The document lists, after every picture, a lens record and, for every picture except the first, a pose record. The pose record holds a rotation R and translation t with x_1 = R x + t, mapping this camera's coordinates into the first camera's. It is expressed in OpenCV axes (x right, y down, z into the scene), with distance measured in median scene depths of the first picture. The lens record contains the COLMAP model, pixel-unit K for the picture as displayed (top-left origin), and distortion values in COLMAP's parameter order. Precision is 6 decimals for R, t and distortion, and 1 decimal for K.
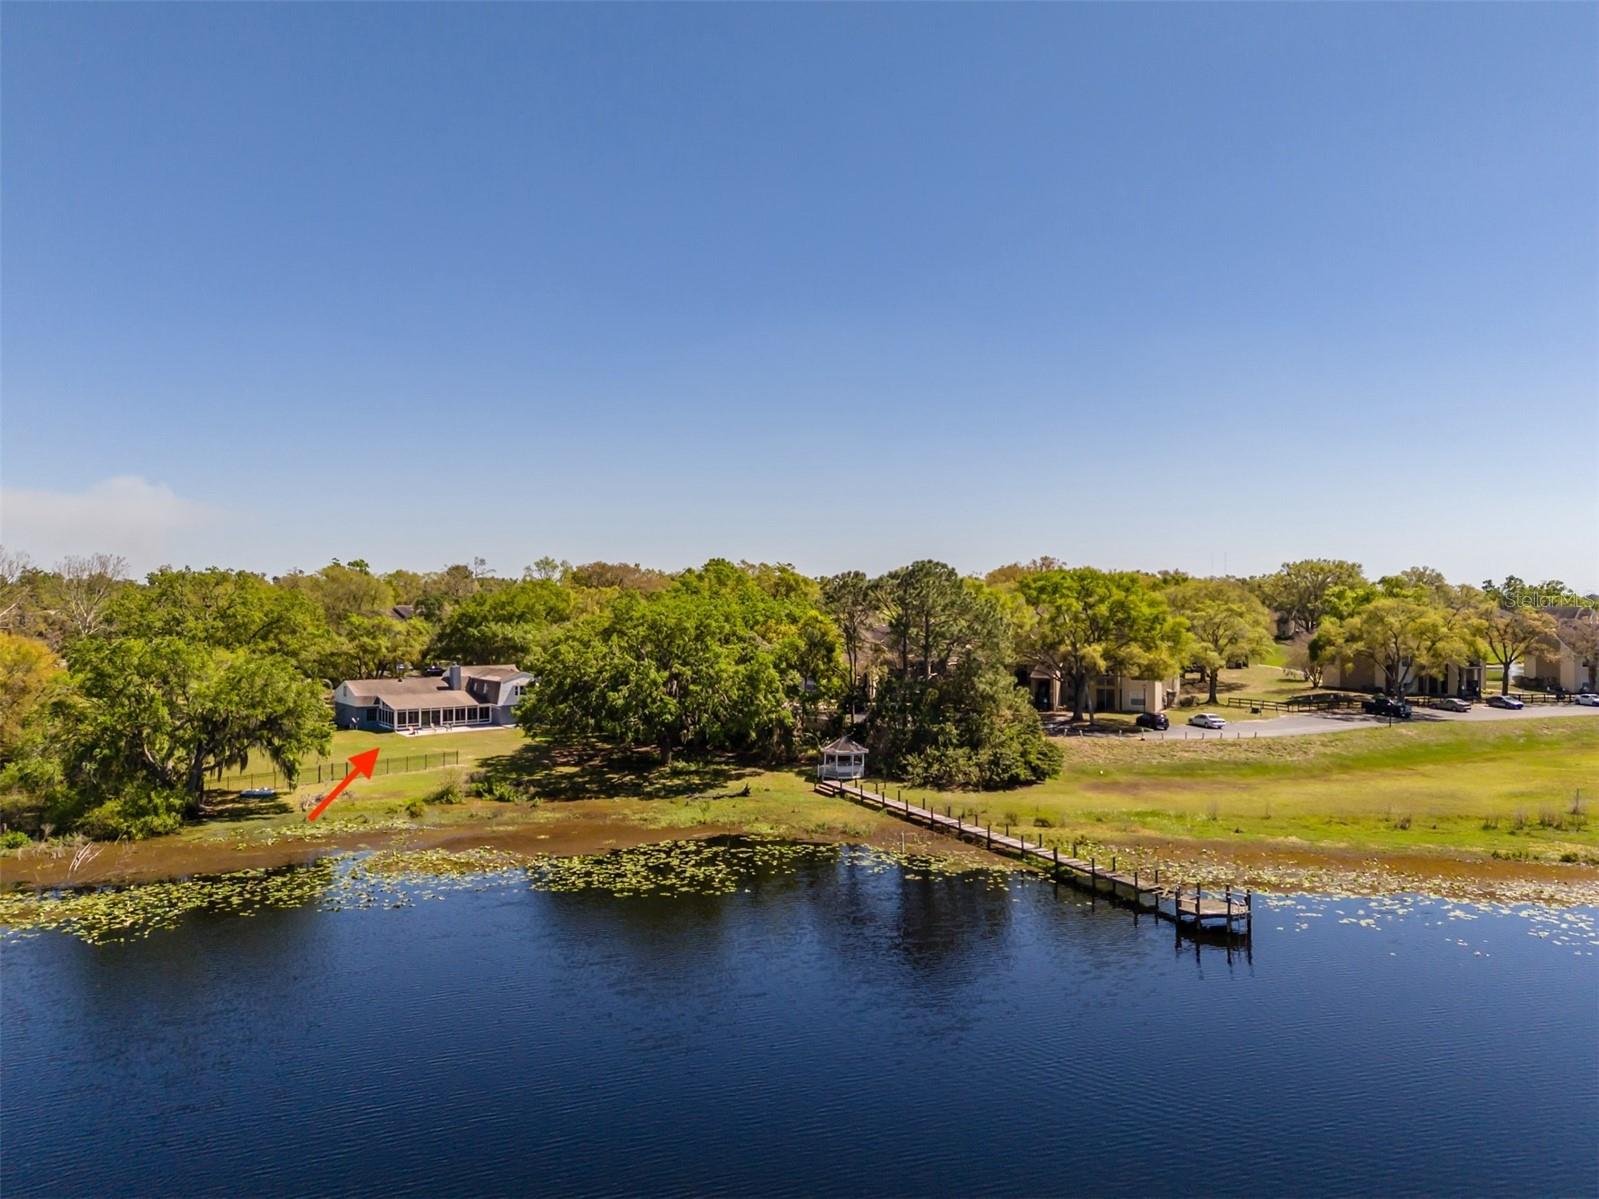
lens RADIAL K [[1197.1, 0, 795.7], [0, 1197.1, 589.3], [0, 0, 1]] dist [0.069022, -0.076935]
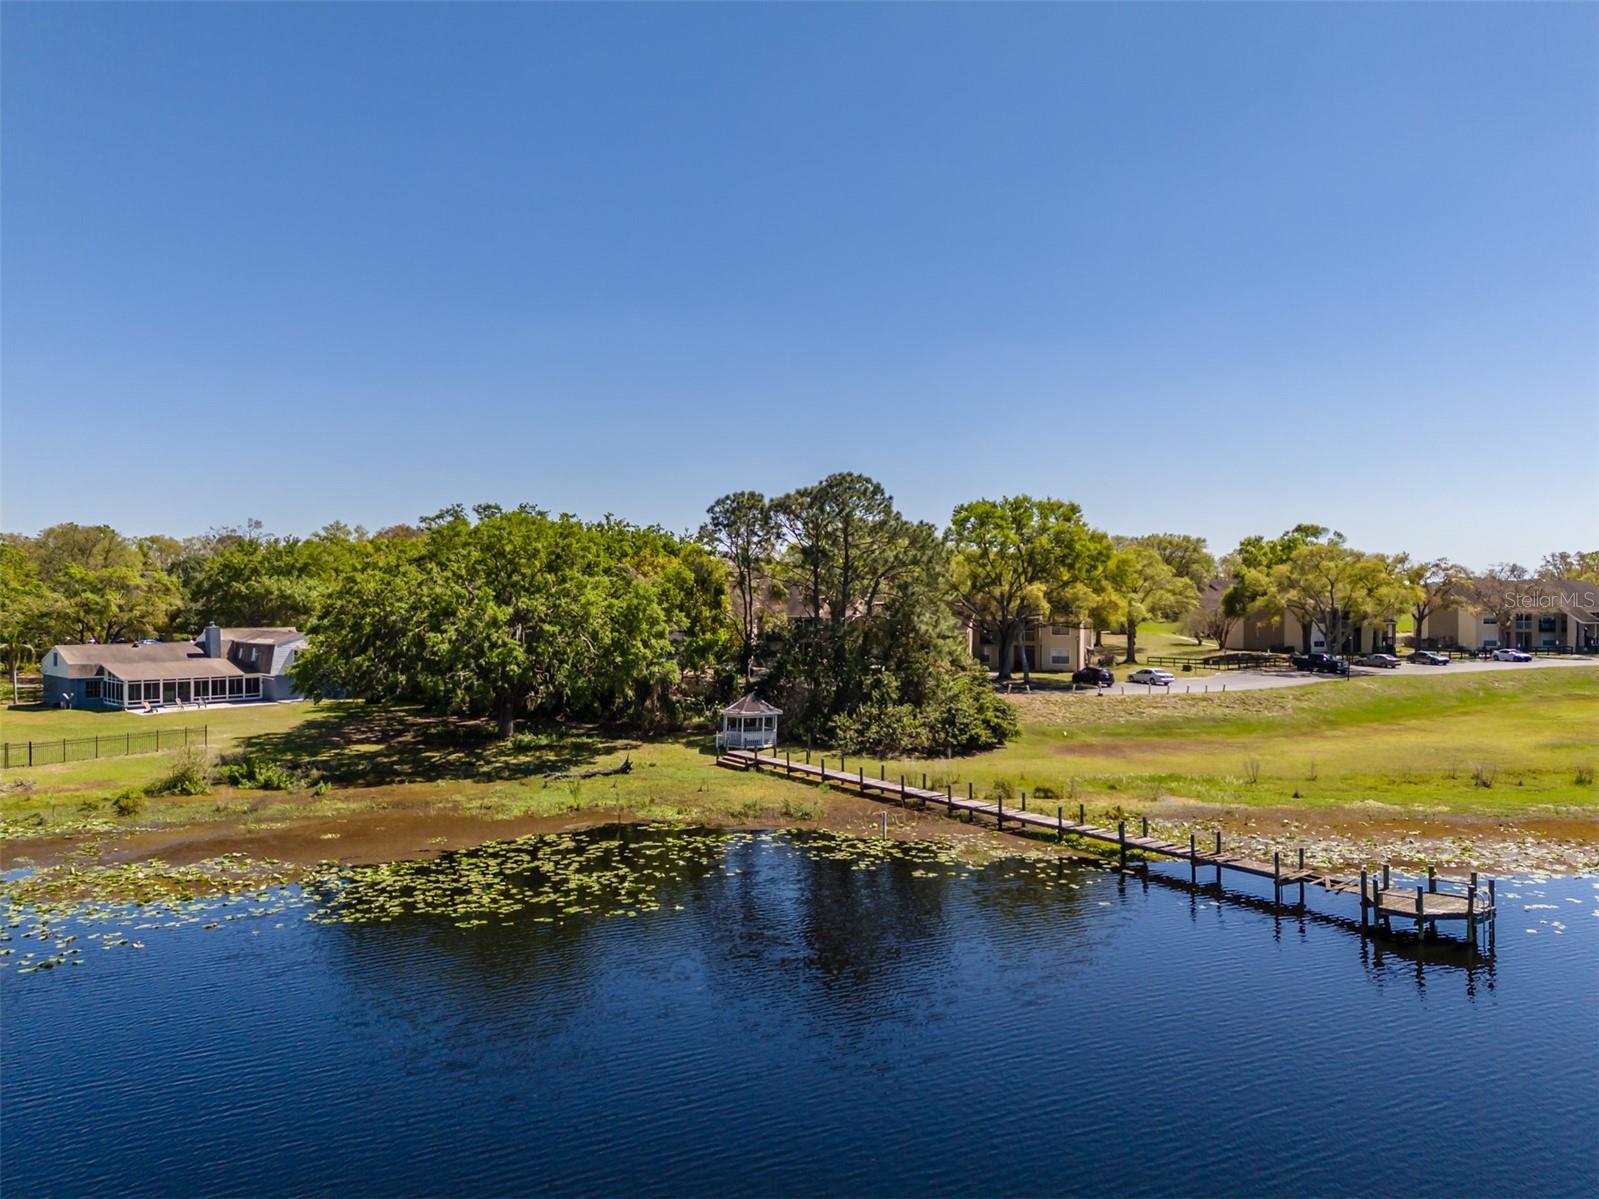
lens RADIAL K [[1197.1, 0, 814.2], [0, 1197.1, 603.2], [0, 0, 1]] dist [0.069022, -0.076935]
pose [[0.985644, -0.002488, 0.168818, -0.046187], [0.000093, 0.999899, 0.014193, 0.052422], [-0.168836, -0.013973, 0.985545, 0.233192]]
